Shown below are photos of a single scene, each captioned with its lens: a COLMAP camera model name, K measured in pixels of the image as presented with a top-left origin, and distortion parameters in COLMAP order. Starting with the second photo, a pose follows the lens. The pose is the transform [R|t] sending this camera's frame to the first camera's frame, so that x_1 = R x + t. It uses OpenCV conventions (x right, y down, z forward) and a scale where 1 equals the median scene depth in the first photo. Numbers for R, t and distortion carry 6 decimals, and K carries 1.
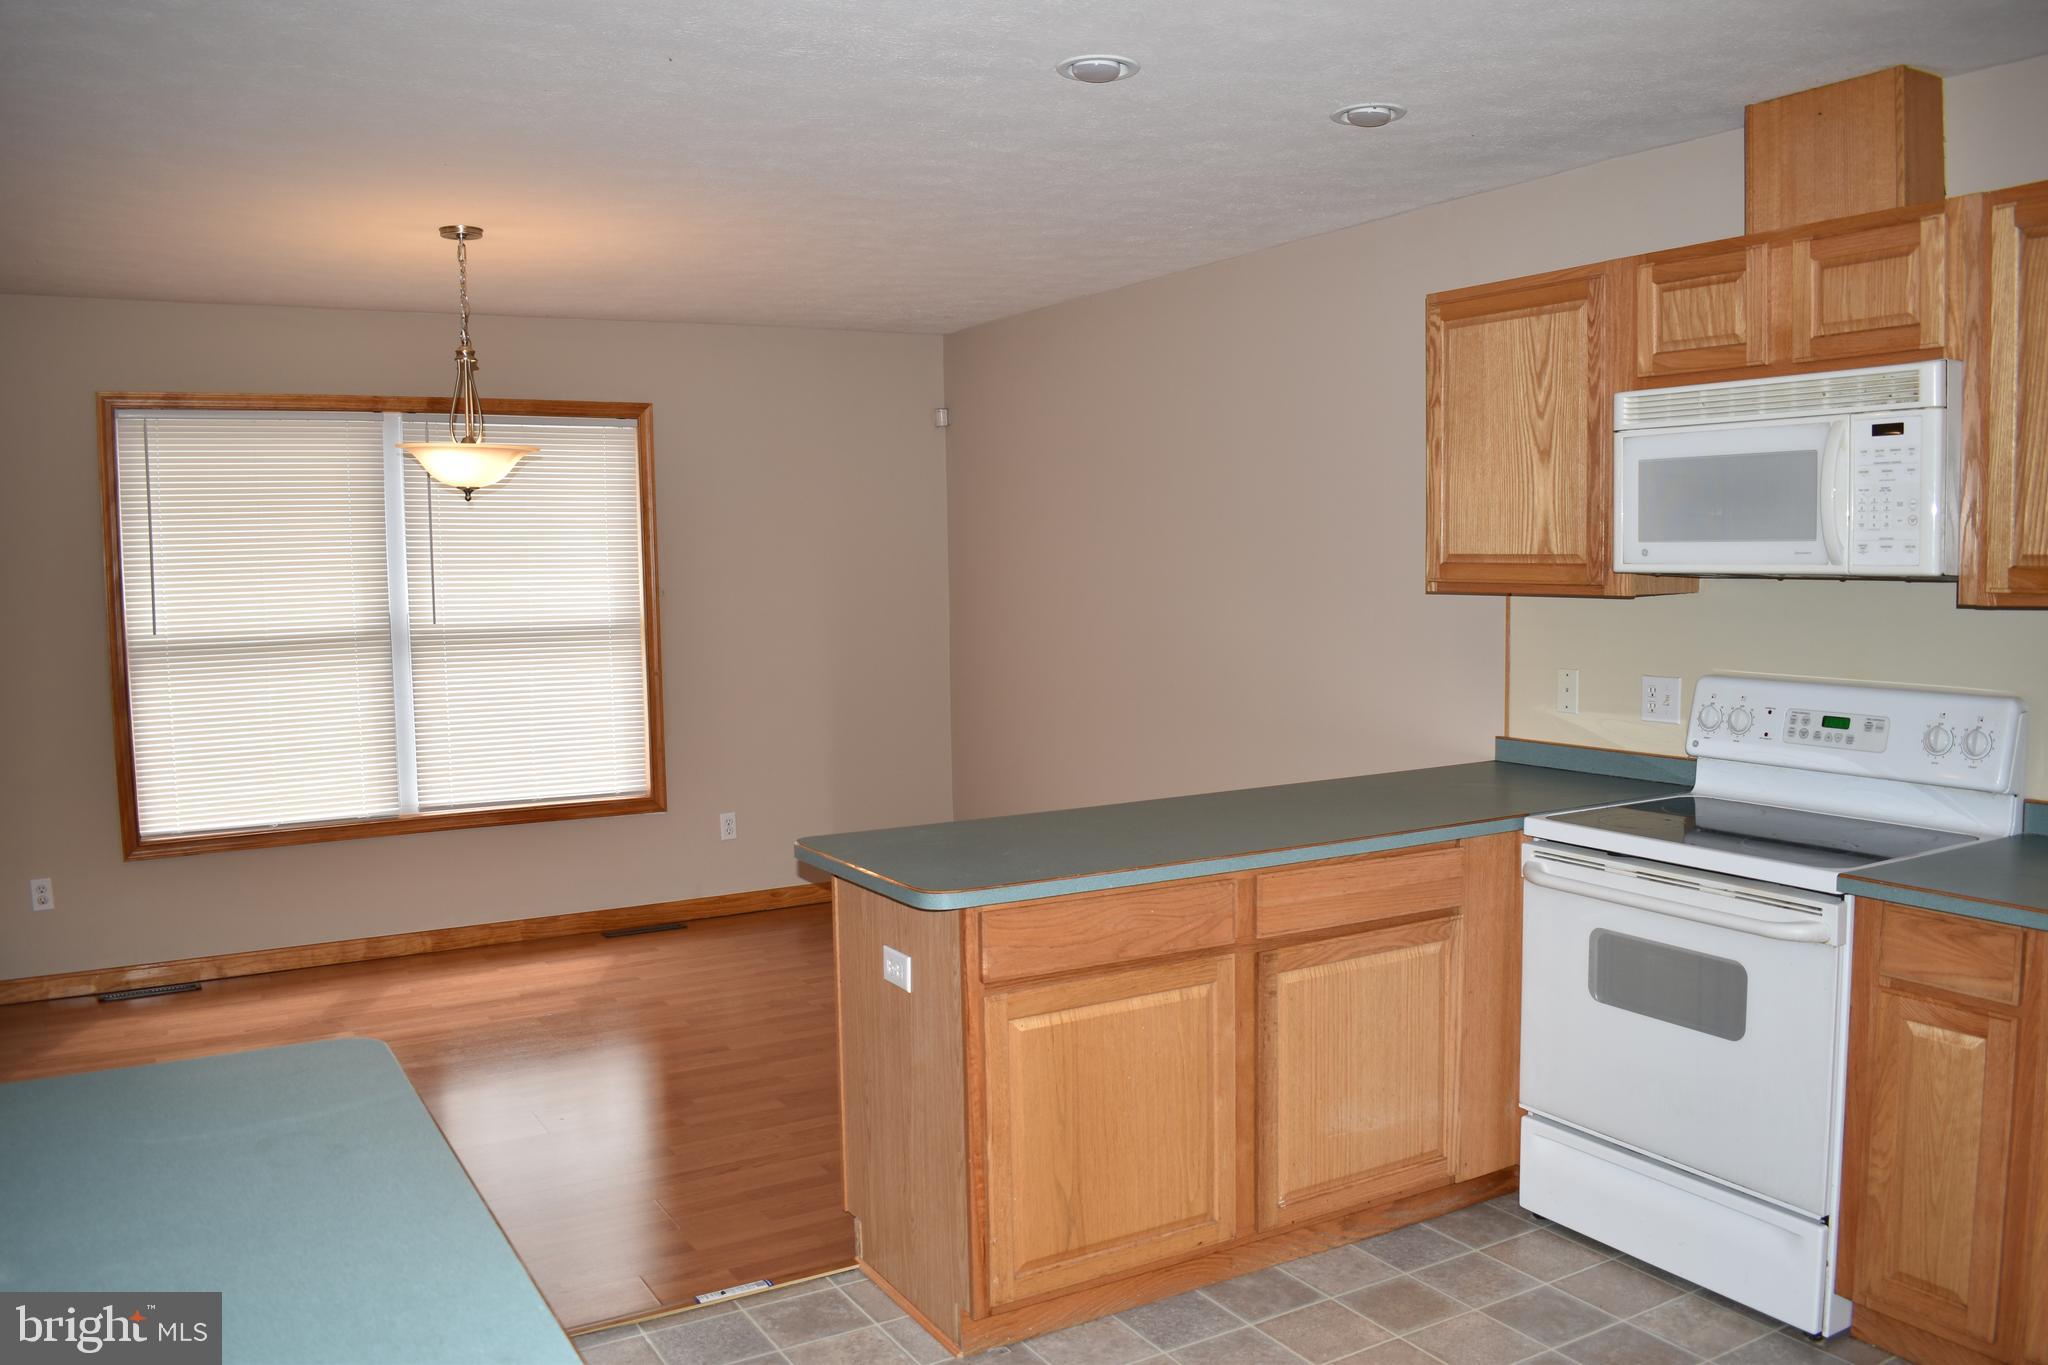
lens RADIAL K [[1595.2, 0, 1024.0], [0, 1595.2, 682.5], [0, 0, 1]] dist [-0.099488, 0.020275]
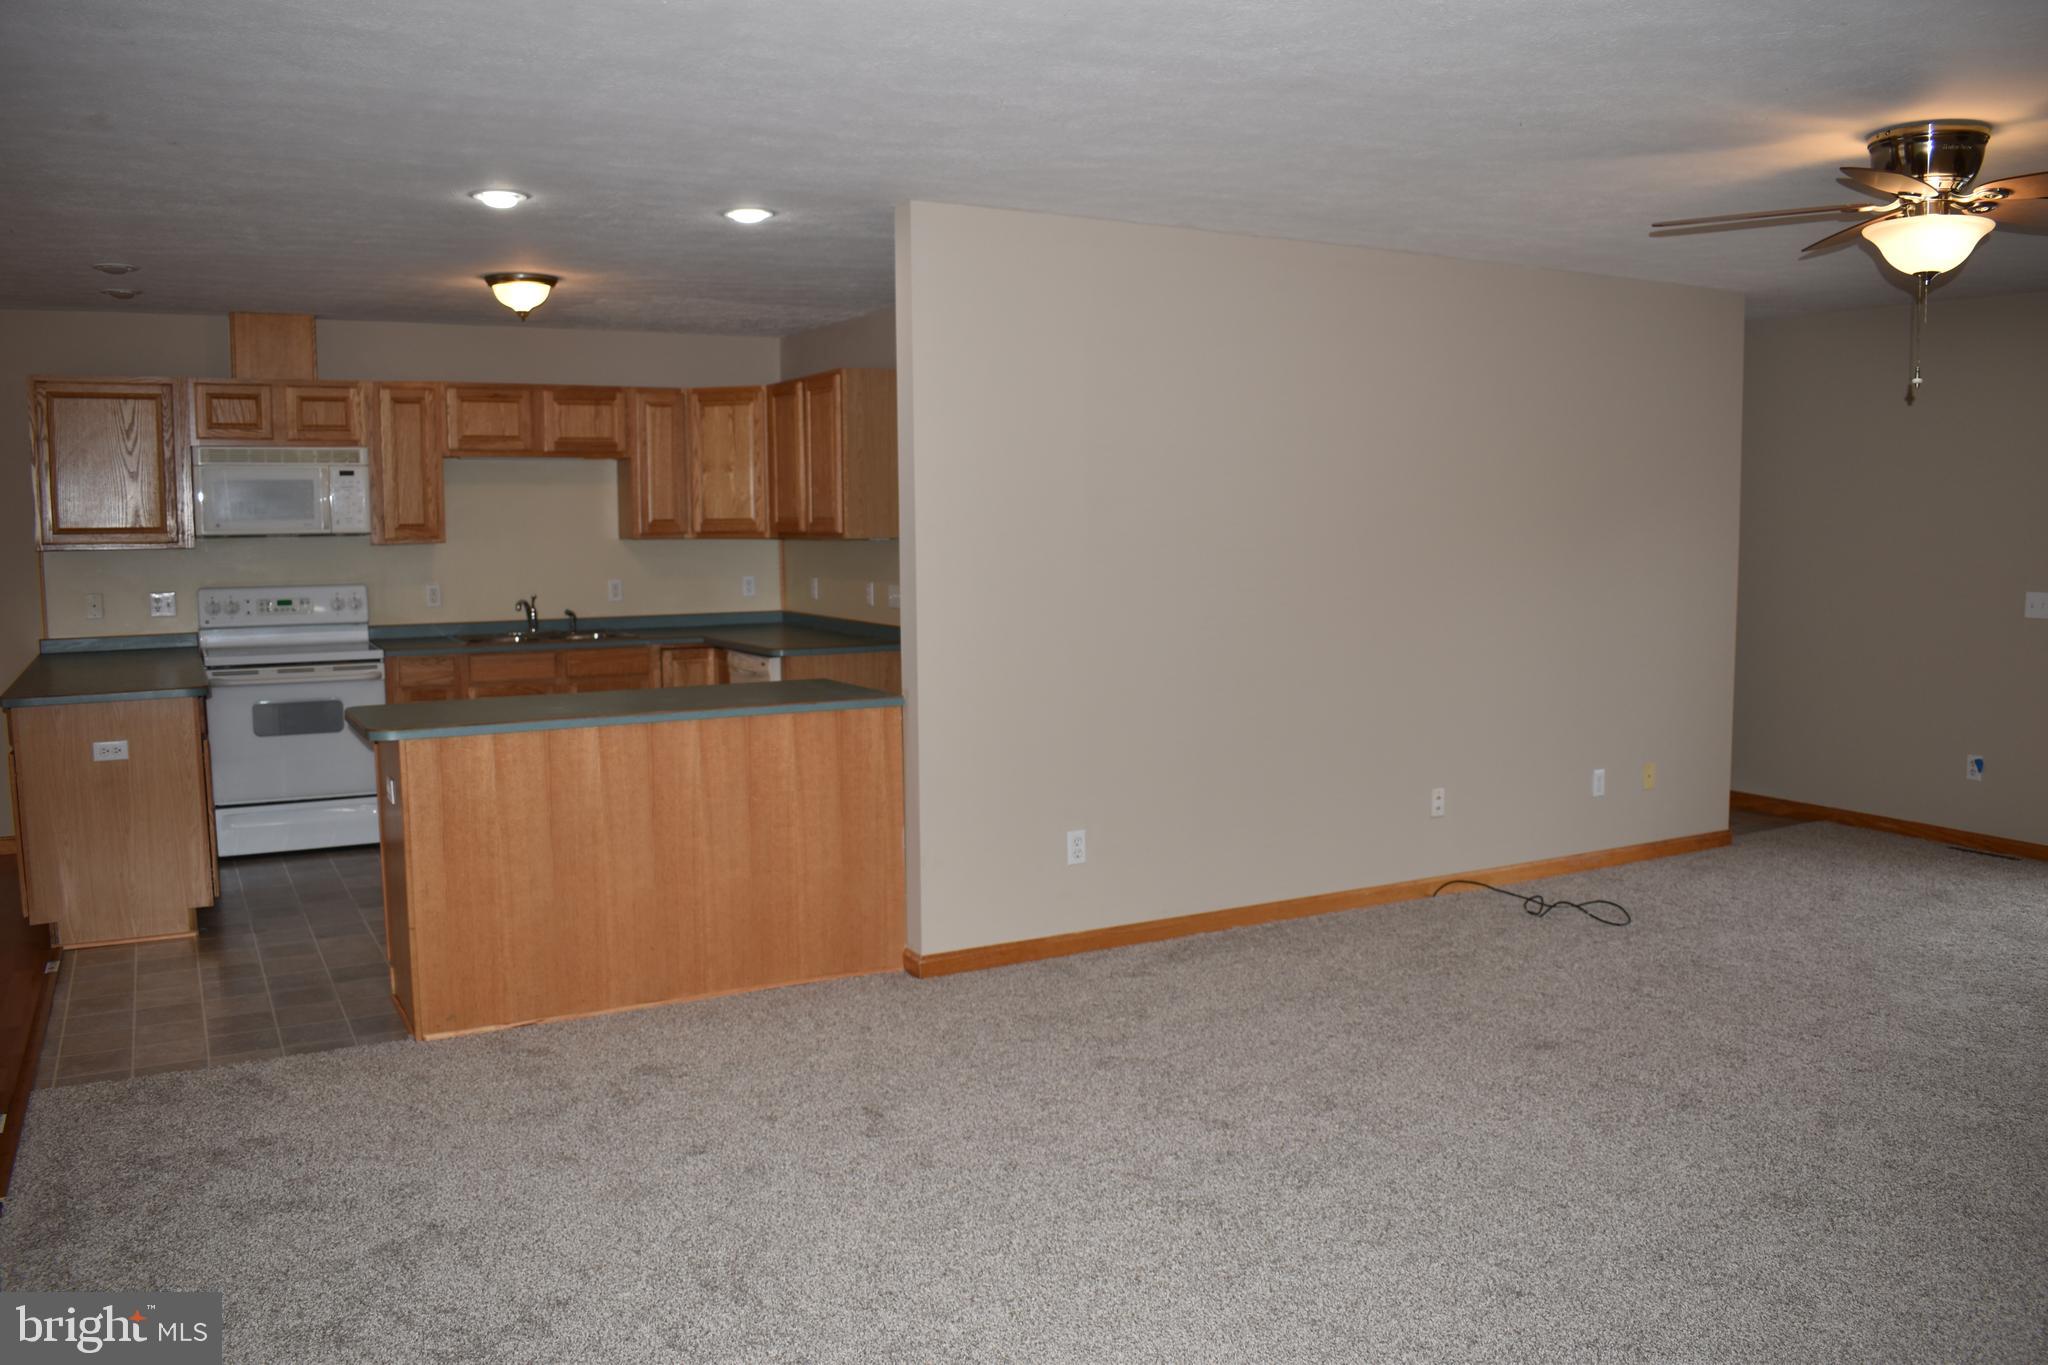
lens RADIAL K [[1595.2, 0, 1024.0], [0, 1595.2, 682.5], [0, 0, 1]] dist [-0.099488, 0.020275]
pose [[0.021467, -0.088846, 0.995814, -1.537255], [0.086122, 0.992505, 0.086694, 0.033668], [-0.996053, 0.083901, 0.028958, -0.086030]]
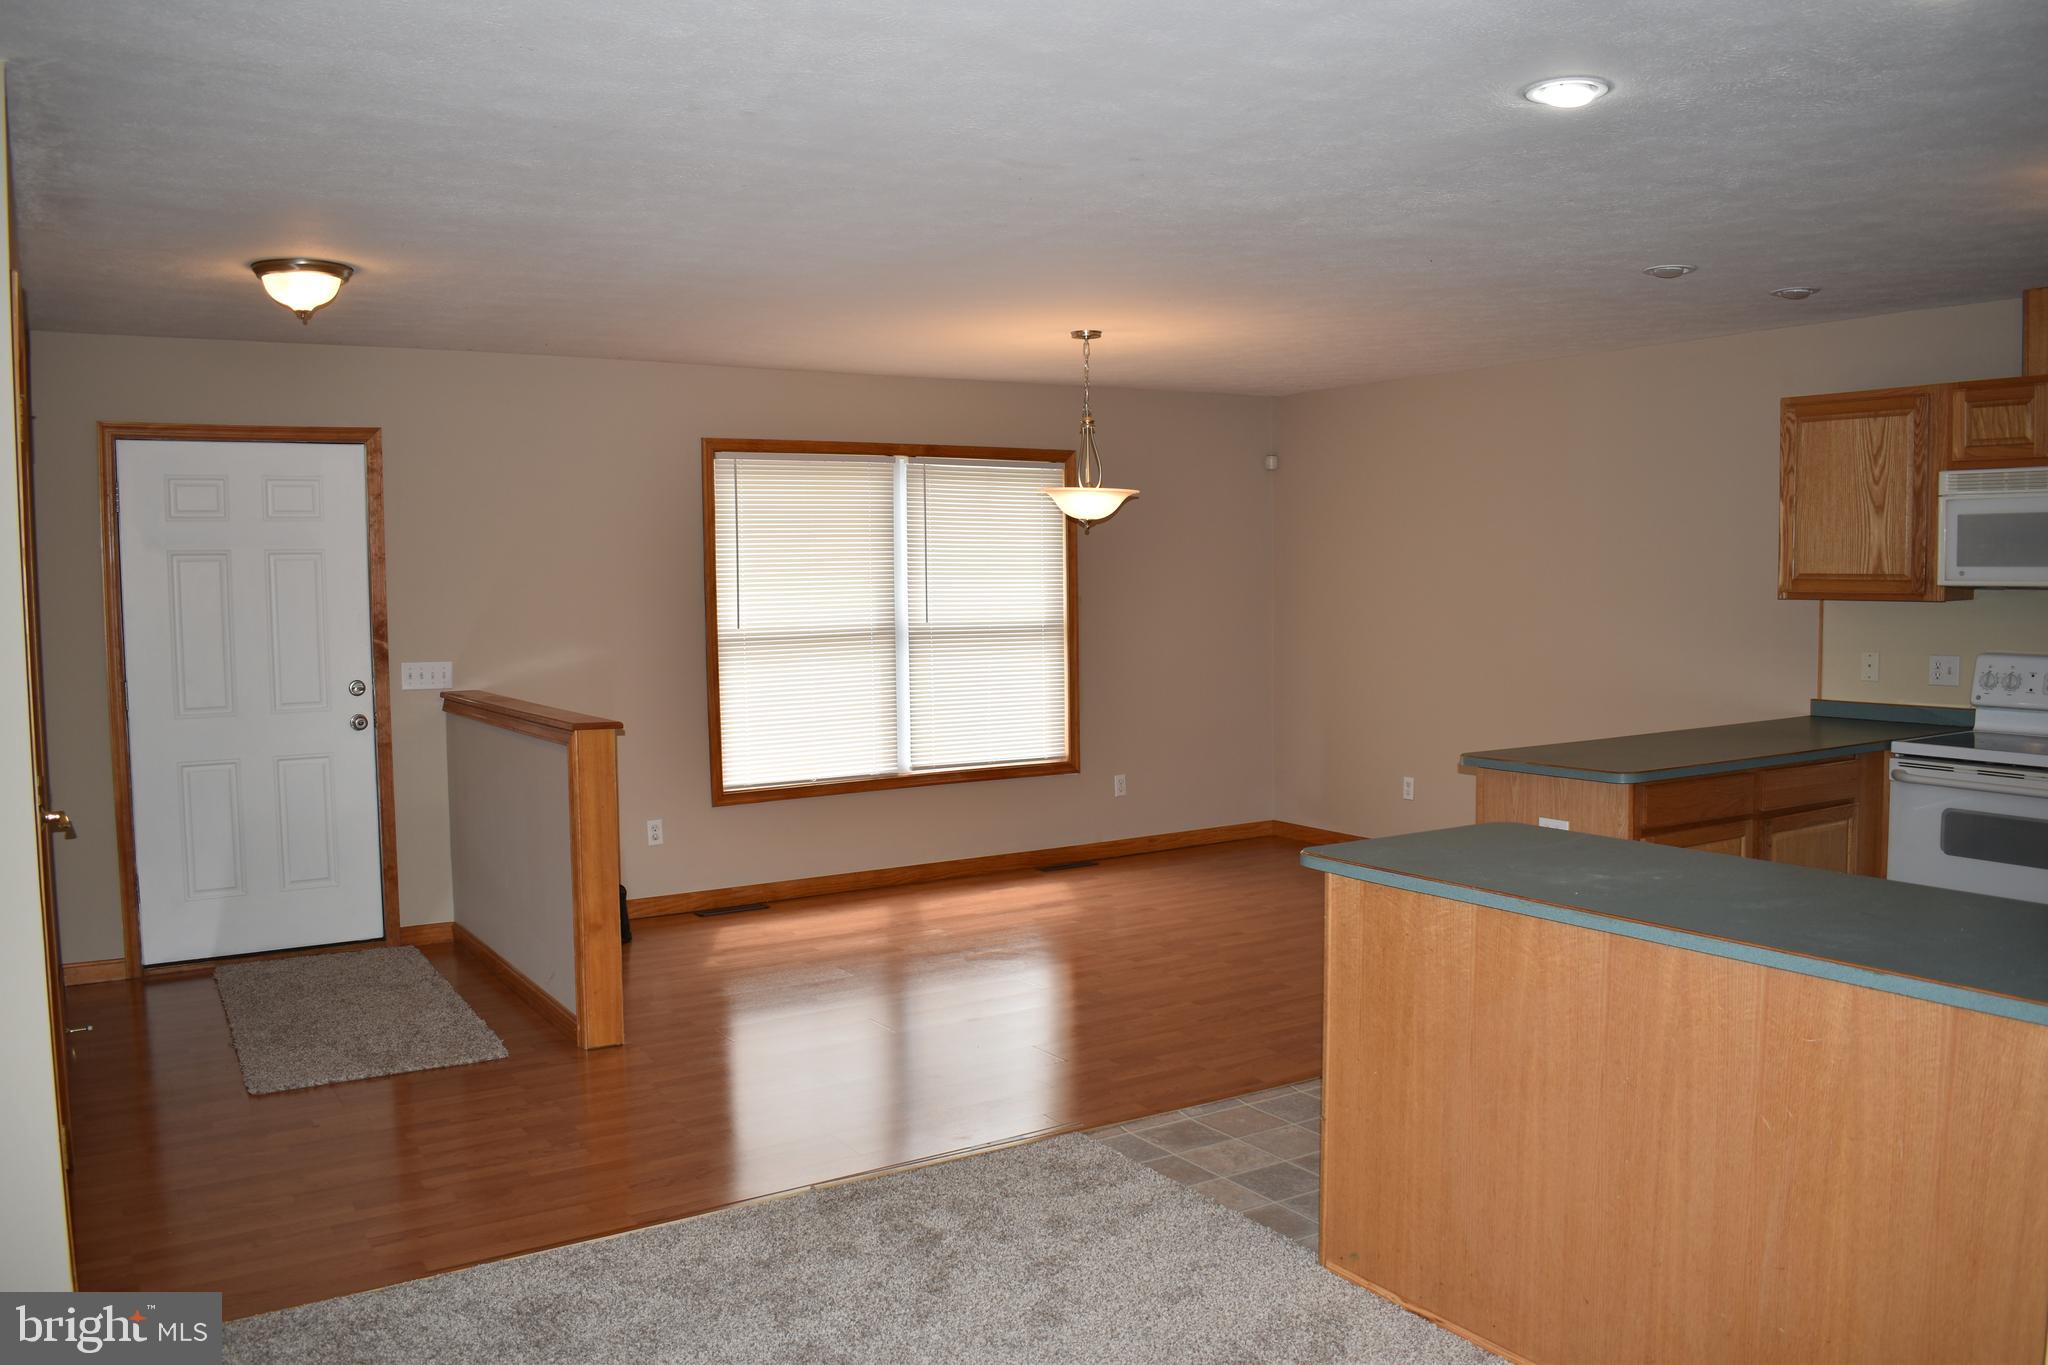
lens RADIAL K [[1595.2, 0, 1024.0], [0, 1595.2, 682.5], [0, 0, 1]] dist [-0.099488, 0.020275]
pose [[0.999254, 0.001303, 0.038599, -0.571894], [-0.000868, 0.999936, -0.011279, 0.042561], [-0.038611, 0.011237, 0.999191, -0.478745]]
